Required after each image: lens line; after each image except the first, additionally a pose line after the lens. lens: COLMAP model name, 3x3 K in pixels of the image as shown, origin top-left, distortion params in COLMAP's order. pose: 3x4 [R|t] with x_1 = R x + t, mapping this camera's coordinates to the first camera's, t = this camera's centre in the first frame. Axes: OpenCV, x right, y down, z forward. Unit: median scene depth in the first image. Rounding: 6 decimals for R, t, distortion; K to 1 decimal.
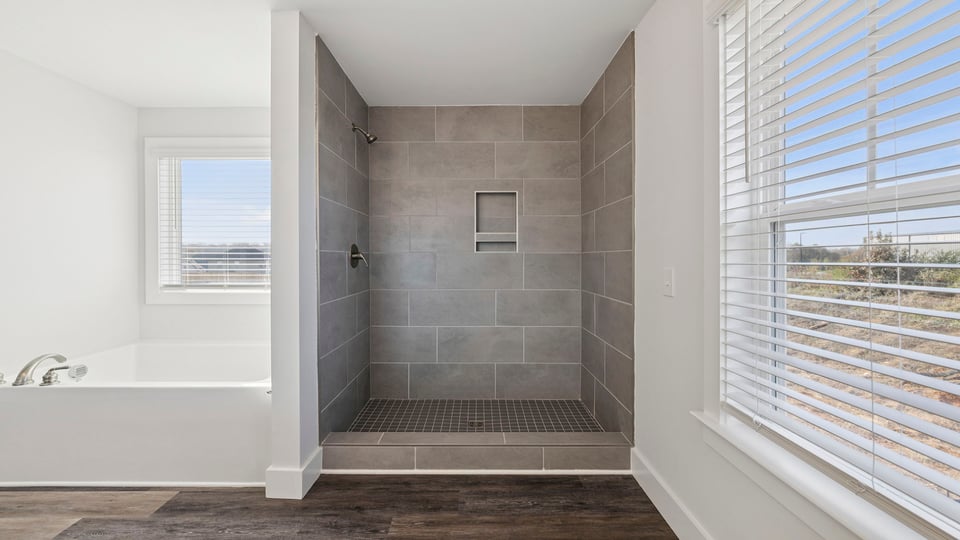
lens RADIAL K [[410.3, 0, 474.6], [0, 410.3, 259.9], [0, 0, 1]] dist [0.000793, 0.000062]
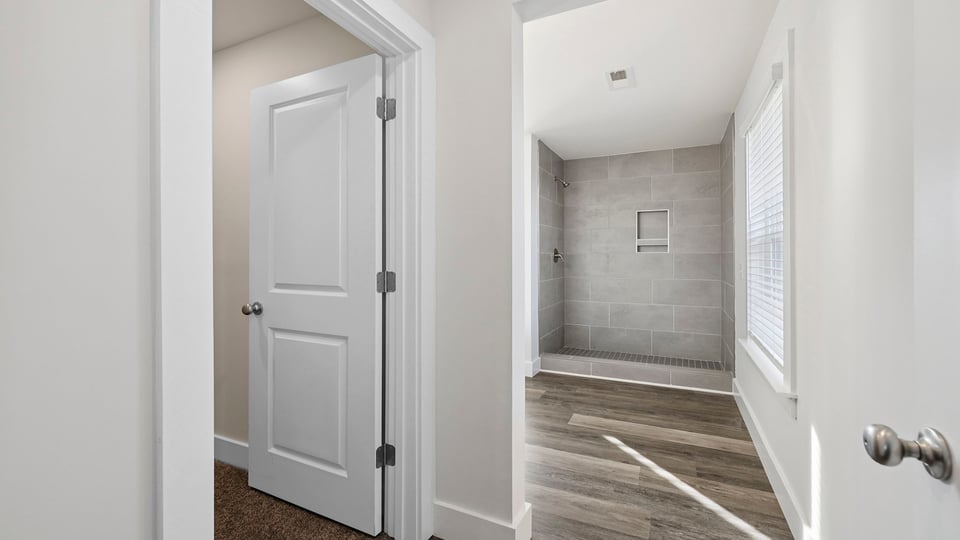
lens RADIAL K [[410.3, 0, 474.6], [0, 410.3, 259.9], [0, 0, 1]] dist [0.000793, 0.000062]
pose [[0.899379, 0.002961, -0.437160, 0.125242], [-0.001375, 0.999991, 0.003944, 0.002107], [0.437168, -0.002946, 0.899375, -0.579891]]
